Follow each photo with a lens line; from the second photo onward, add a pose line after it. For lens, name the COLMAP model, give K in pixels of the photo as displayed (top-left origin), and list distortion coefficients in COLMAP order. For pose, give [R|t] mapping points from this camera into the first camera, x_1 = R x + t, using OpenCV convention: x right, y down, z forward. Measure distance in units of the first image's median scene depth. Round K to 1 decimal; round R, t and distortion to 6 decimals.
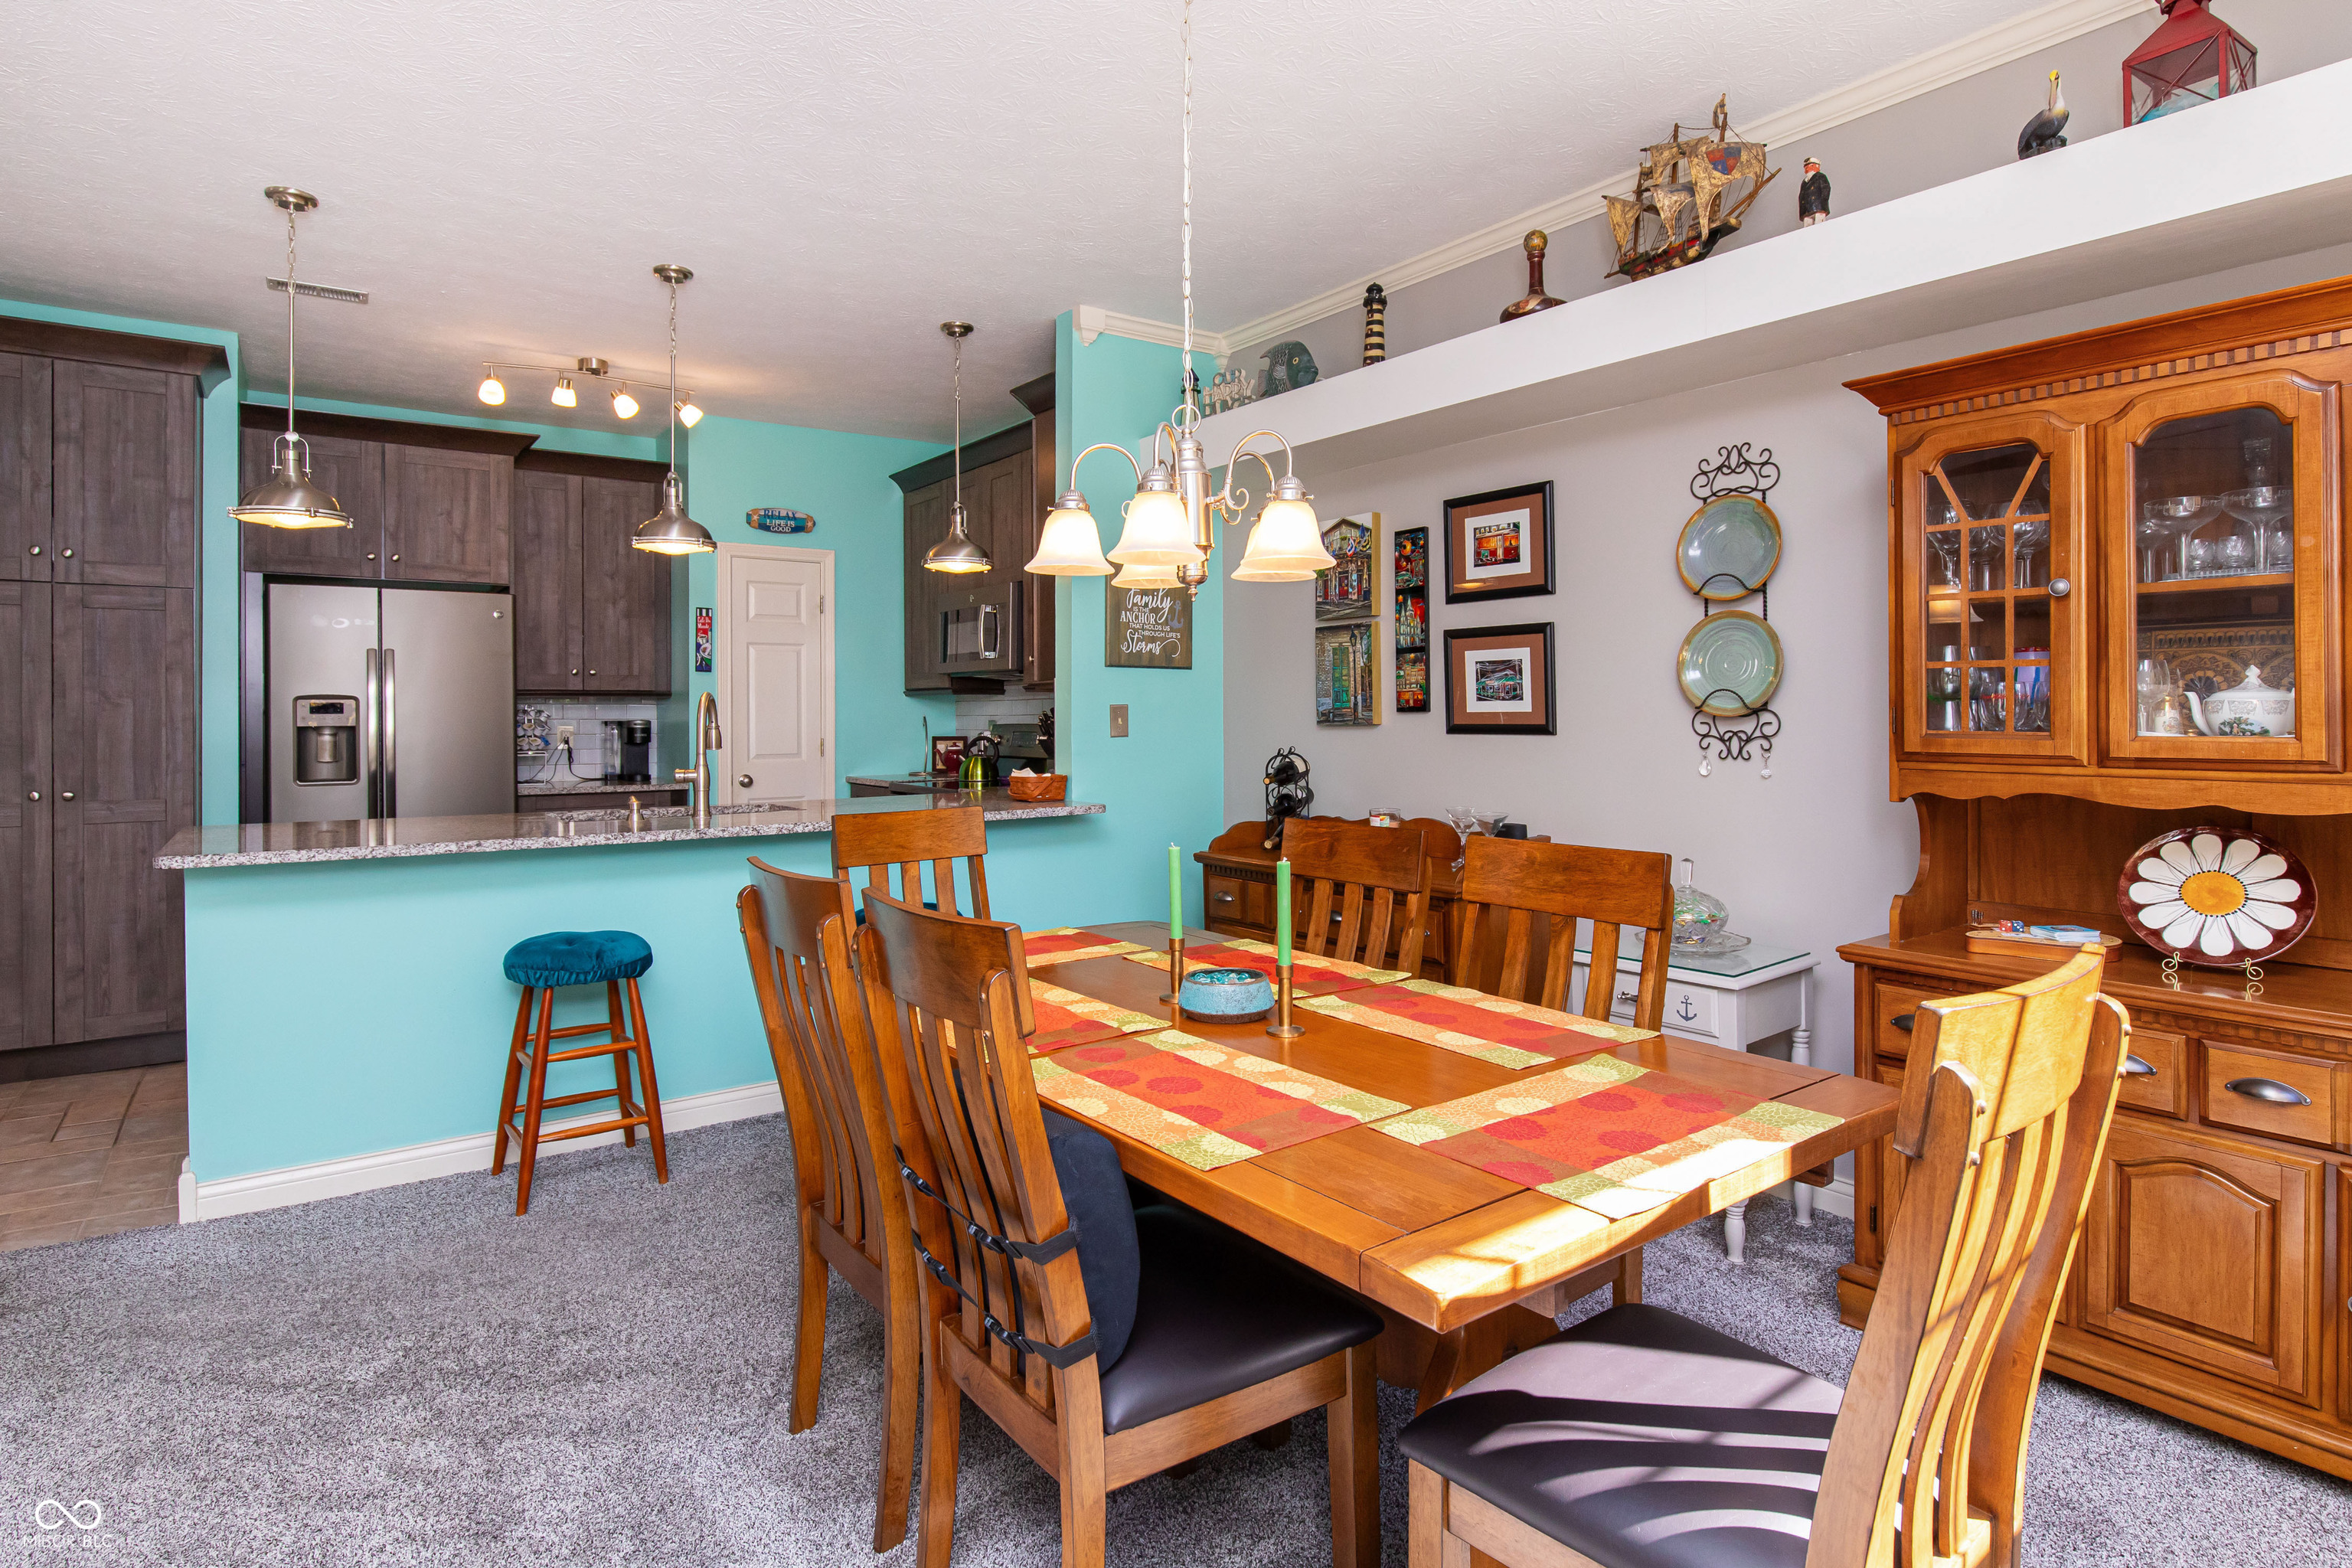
lens RADIAL K [[1256.8, 0, 1105.3], [0, 1256.8, 729.7], [0, 0, 1]] dist [-0.007456, -0.000394]
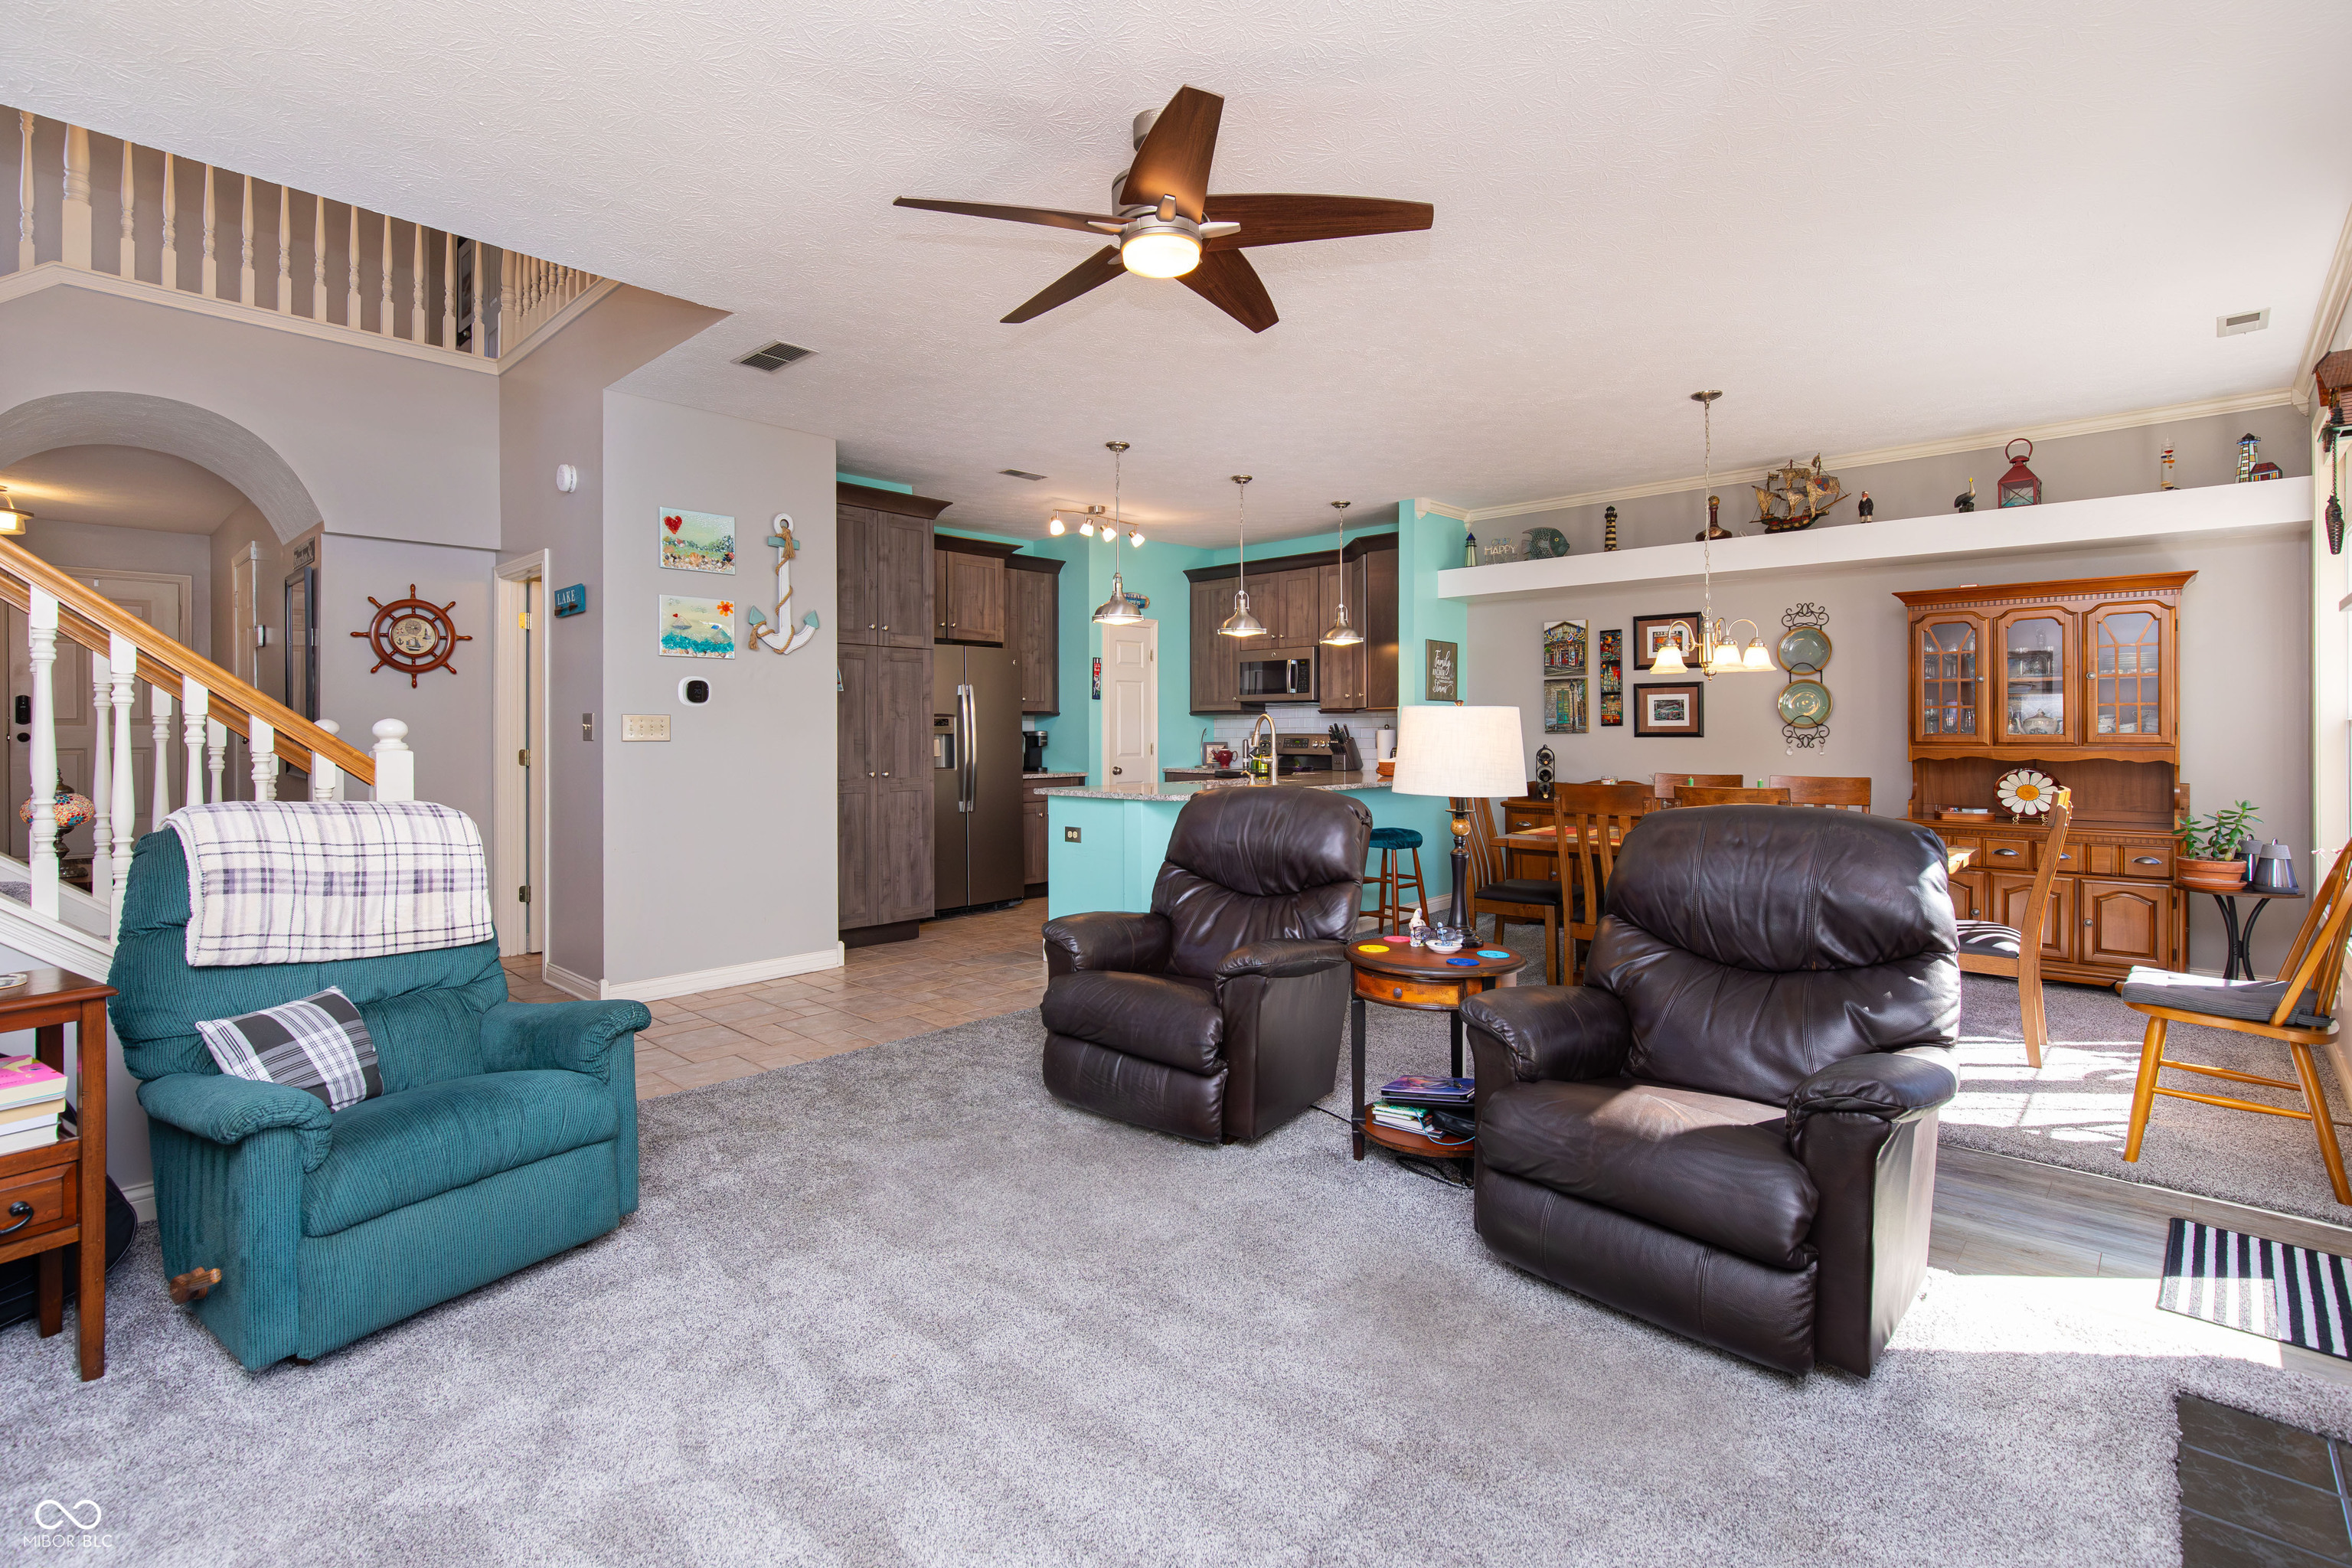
lens RADIAL K [[1120.4, 0, 1151.3], [0, 1120.4, 744.8], [0, 0, 1]] dist [-0.002446, -0.002661]
pose [[0.979066, -0.001577, 0.203536, -0.821016], [0.001367, 0.999998, 0.001174, 0.012660], [-0.203538, -0.000871, 0.979067, -0.551664]]
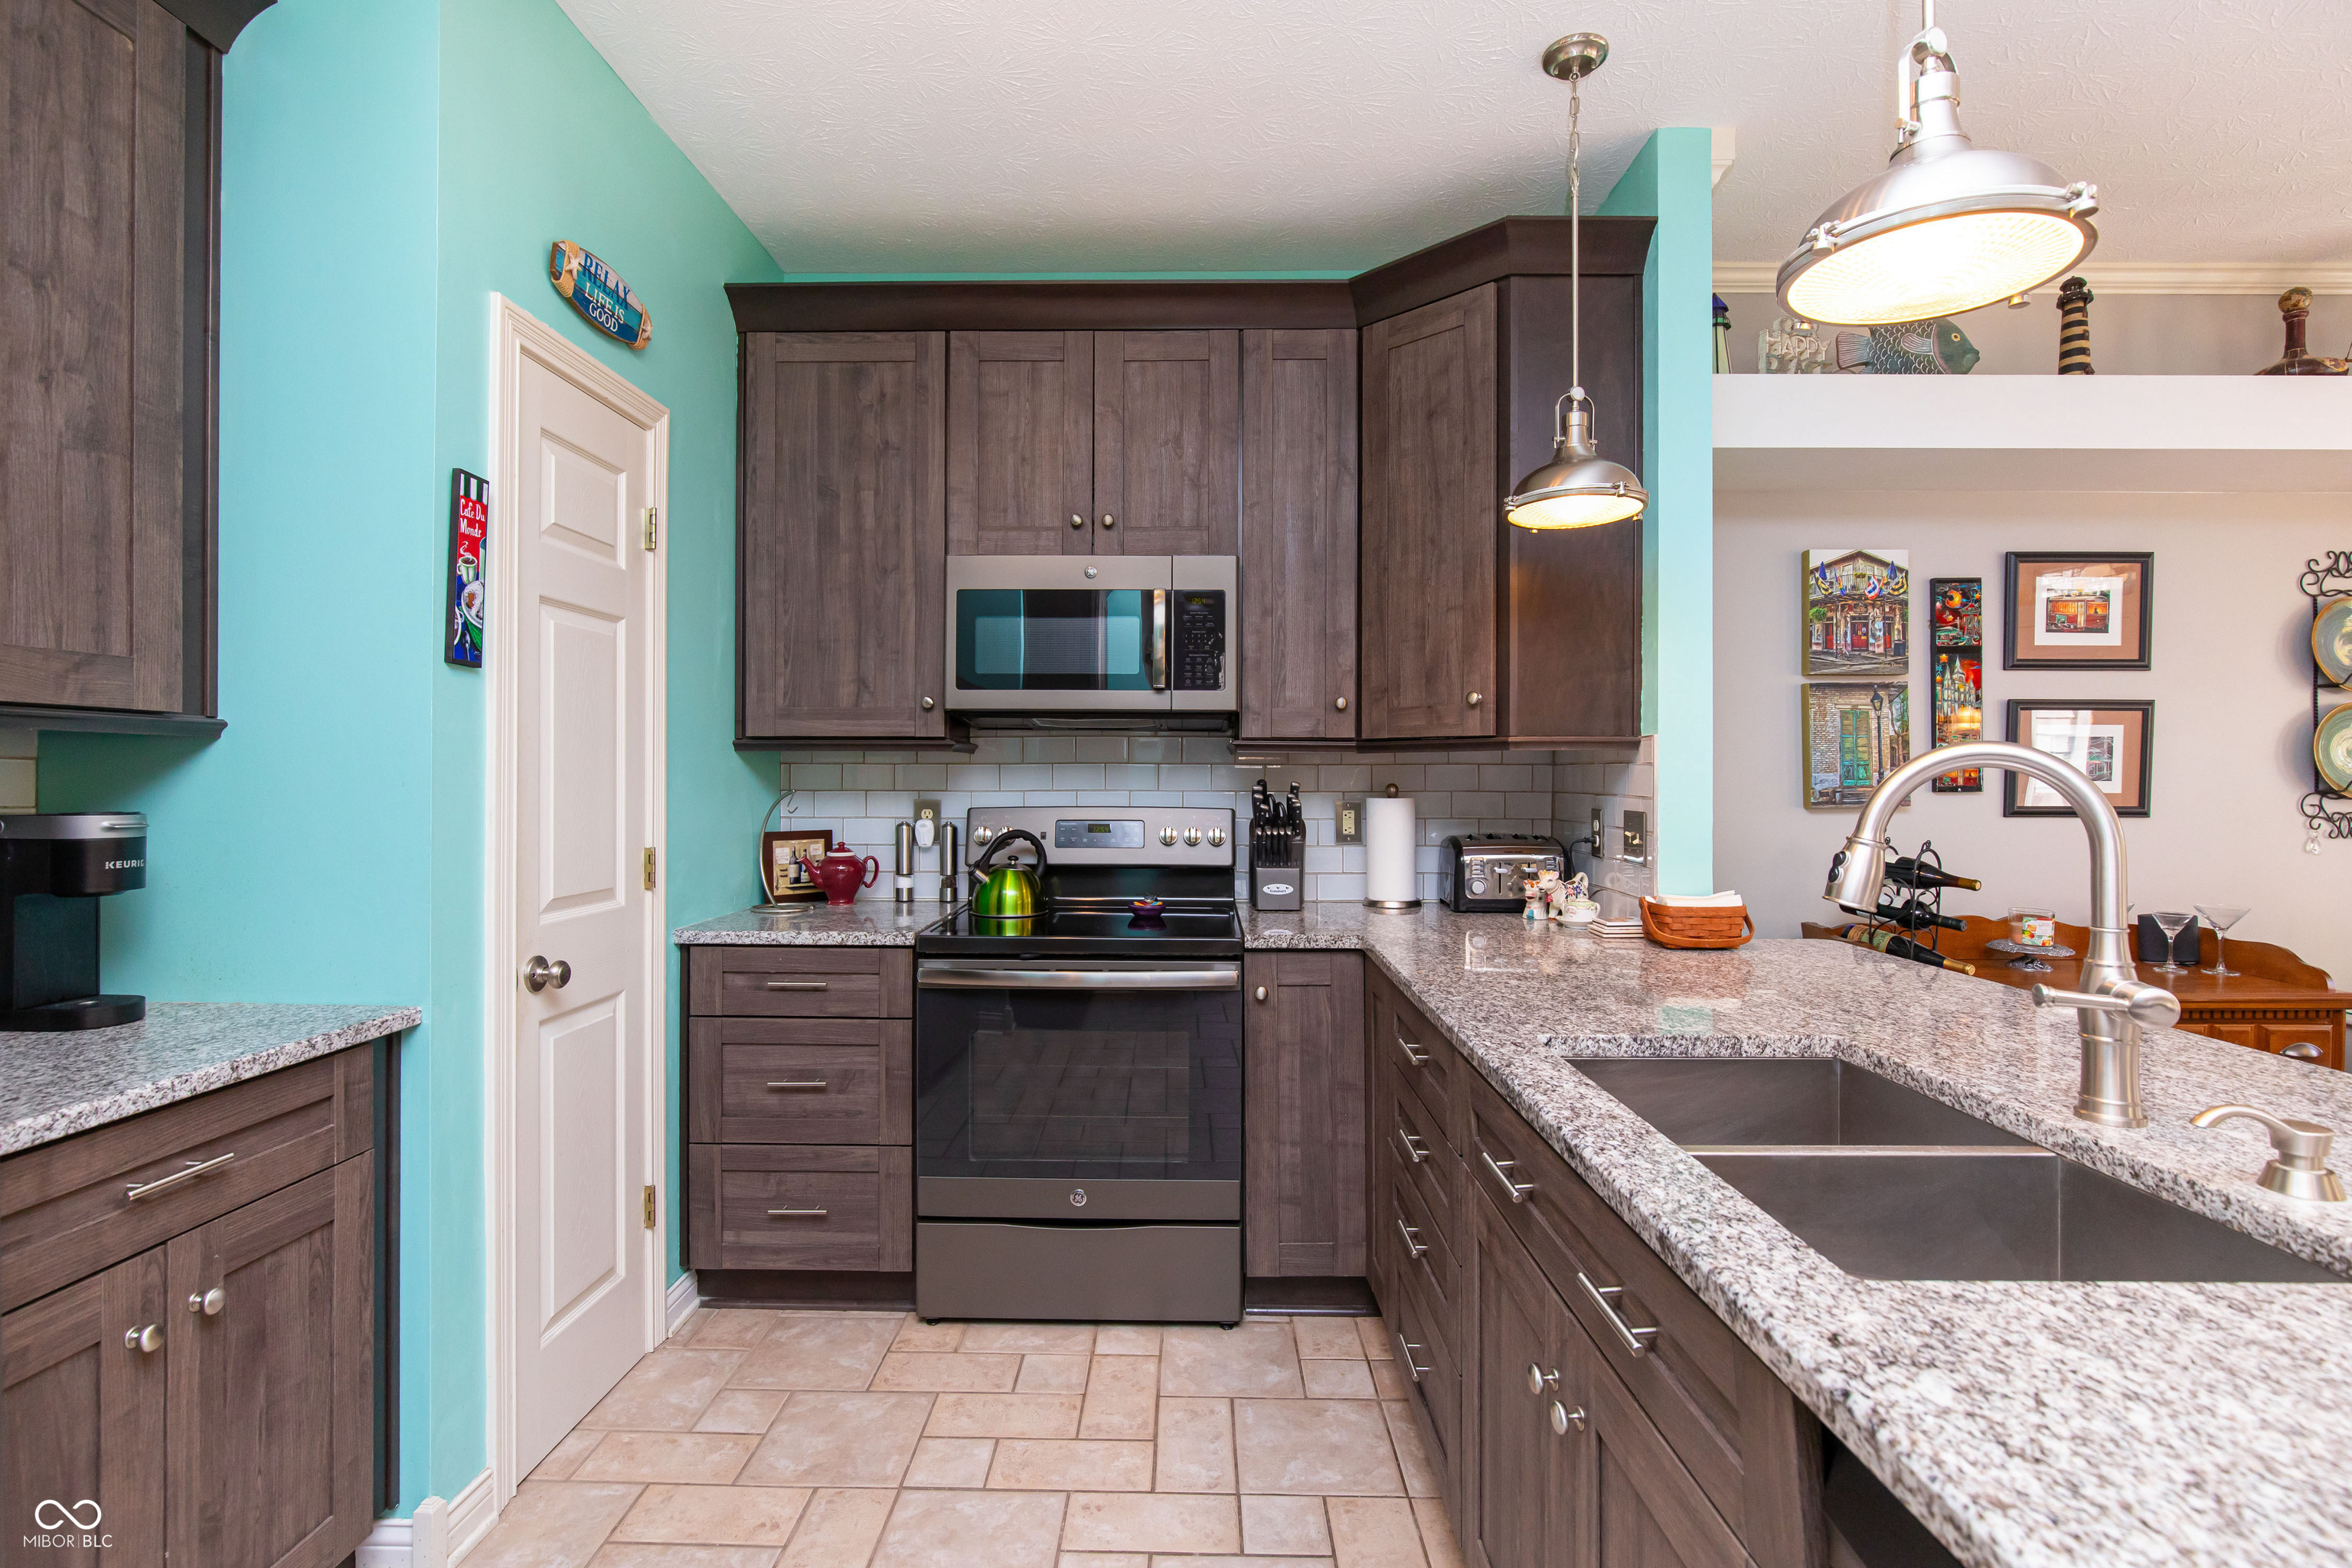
lens RADIAL K [[1120.4, 0, 1029.8], [0, 1120.4, 773.8], [0, 0, 1]] dist [-0.002446, -0.002661]
pose [[0.564672, 0.005366, 0.825298, -0.764486], [0.004022, 0.999949, -0.009254, -0.022810], [-0.825305, 0.008545, 0.564622, 1.130490]]
